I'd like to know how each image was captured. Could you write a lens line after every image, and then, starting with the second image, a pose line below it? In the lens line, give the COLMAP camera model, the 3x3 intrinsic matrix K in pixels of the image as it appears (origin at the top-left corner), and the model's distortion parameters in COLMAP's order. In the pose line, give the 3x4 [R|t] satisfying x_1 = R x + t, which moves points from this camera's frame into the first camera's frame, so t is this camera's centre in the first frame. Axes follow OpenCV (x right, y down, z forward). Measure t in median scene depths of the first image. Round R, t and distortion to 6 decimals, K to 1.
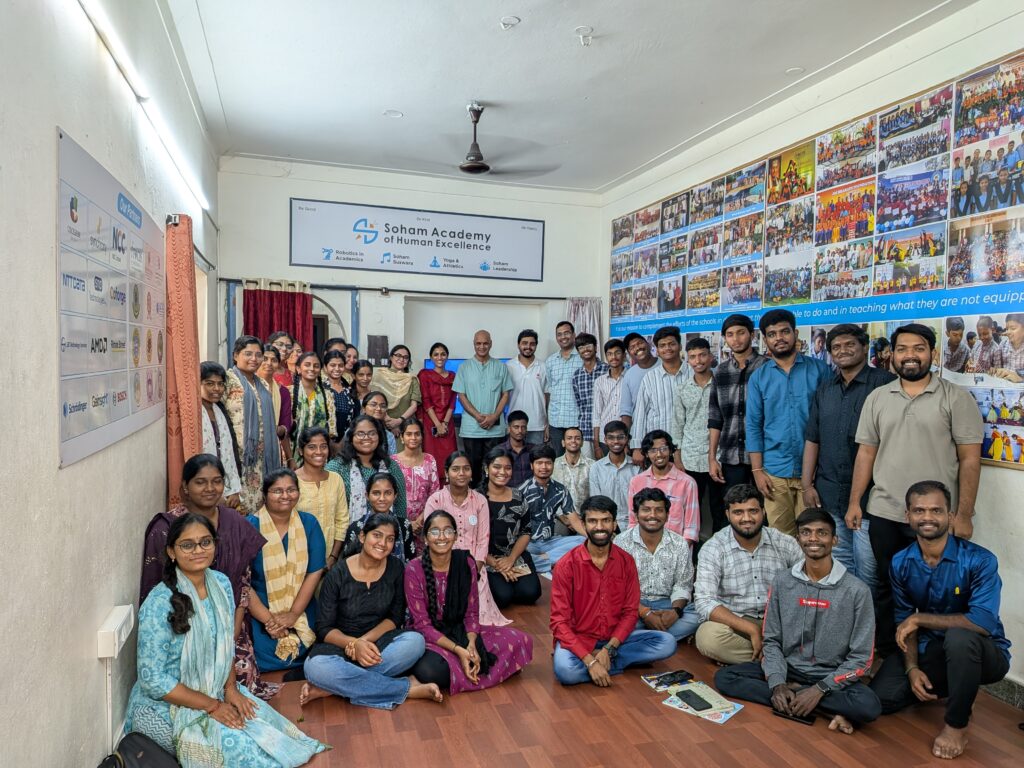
lens RADIAL K [[716.5, 0, 514.5], [0, 716.5, 396.4], [0, 0, 1]] dist [0.099084, -0.204264]
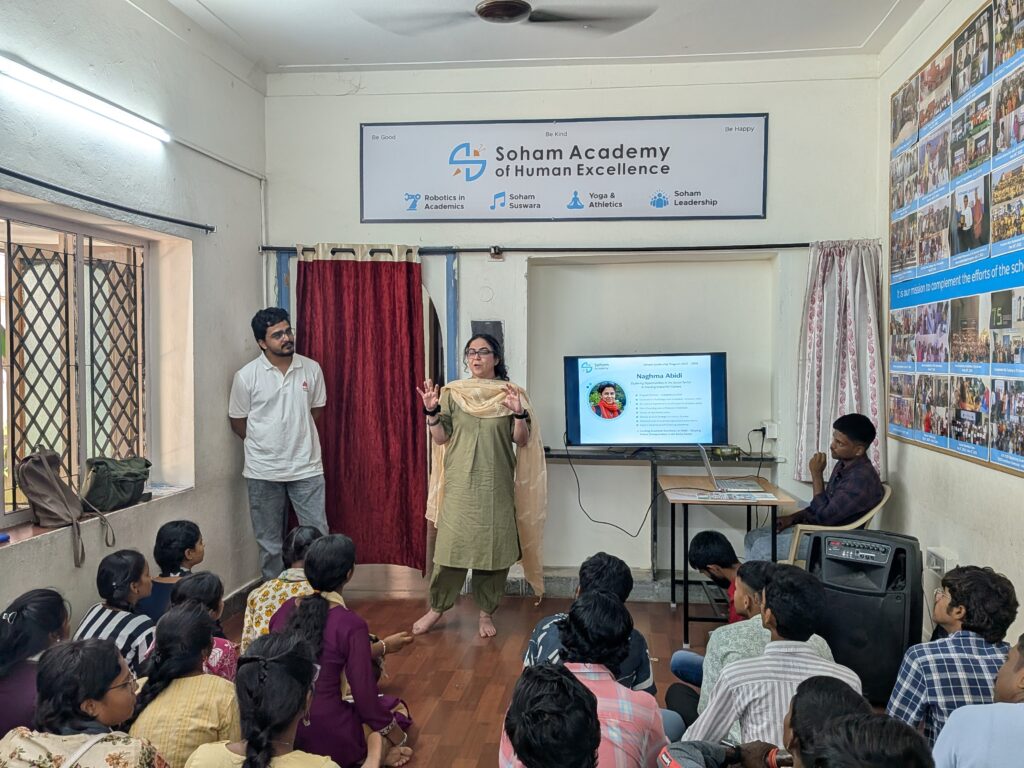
lens RADIAL K [[929.1, 0, 516.0], [0, 929.1, 381.2], [0, 0, 1]] dist [0.077584, -0.120747]
pose [[0.909628, -0.006392, -0.415374, 0.191922], [-0.004933, 0.999645, -0.026184, -0.009528], [0.415394, 0.025867, 0.909274, 0.270289]]
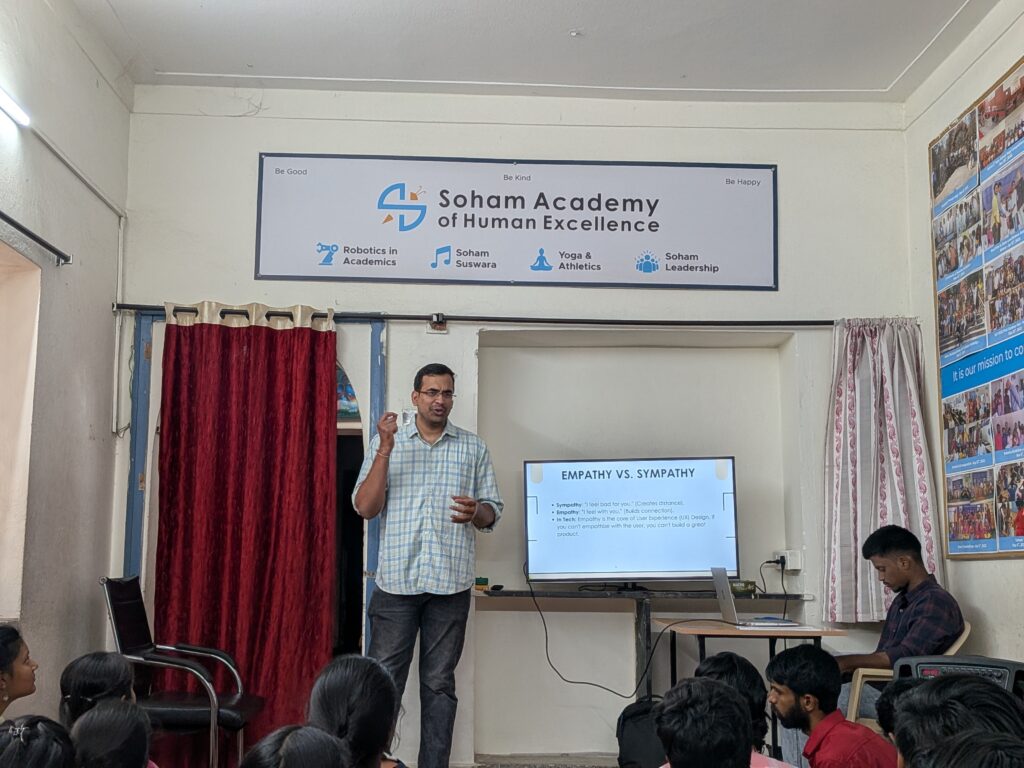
lens RADIAL K [[1177.9, 0, 504.9], [0, 1177.9, 408.6], [0, 0, 1]] dist [0.082004, -0.067374]
pose [[0.961559, -0.049482, -0.270102, 0.082413], [-0.003353, 0.981441, -0.191733, 0.070302], [0.274577, 0.185269, 0.943548, 0.282530]]
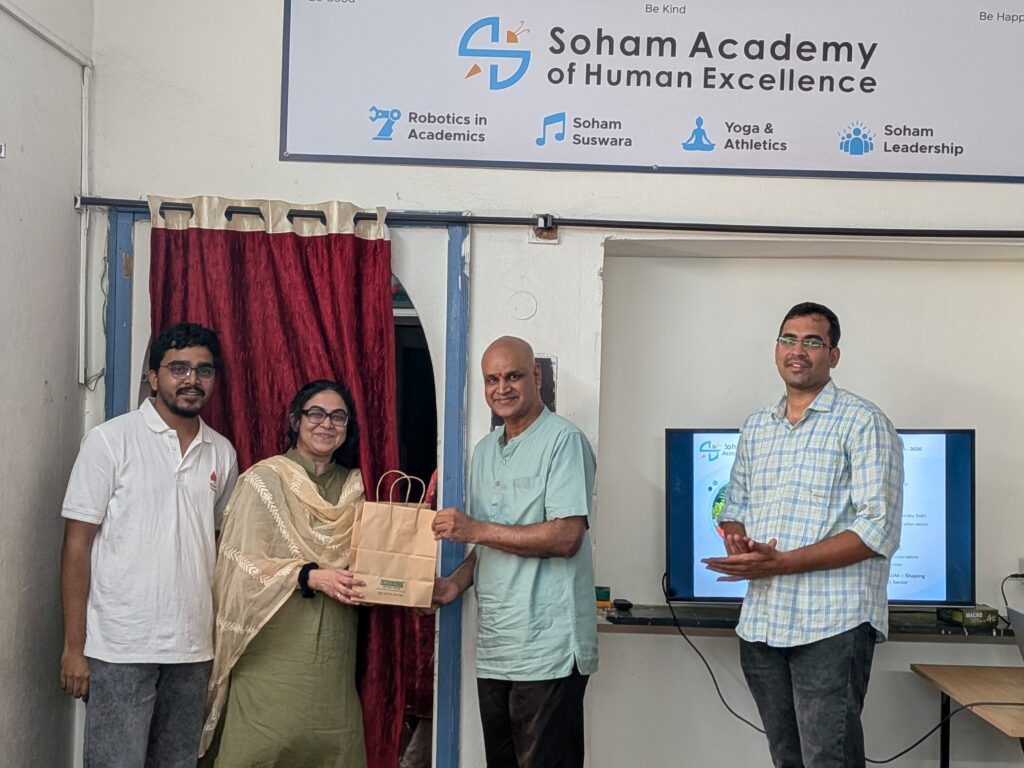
lens RADIAL K [[822.6, 0, 512.0], [0, 822.6, 384.0], [0, 0, 1]] dist [0.030990, -0.018180]
pose [[0.951383, 0.001114, -0.308008, -0.082007], [-0.023571, 0.997324, -0.069198, -0.048621], [0.307107, 0.073094, 0.948864, 0.677375]]
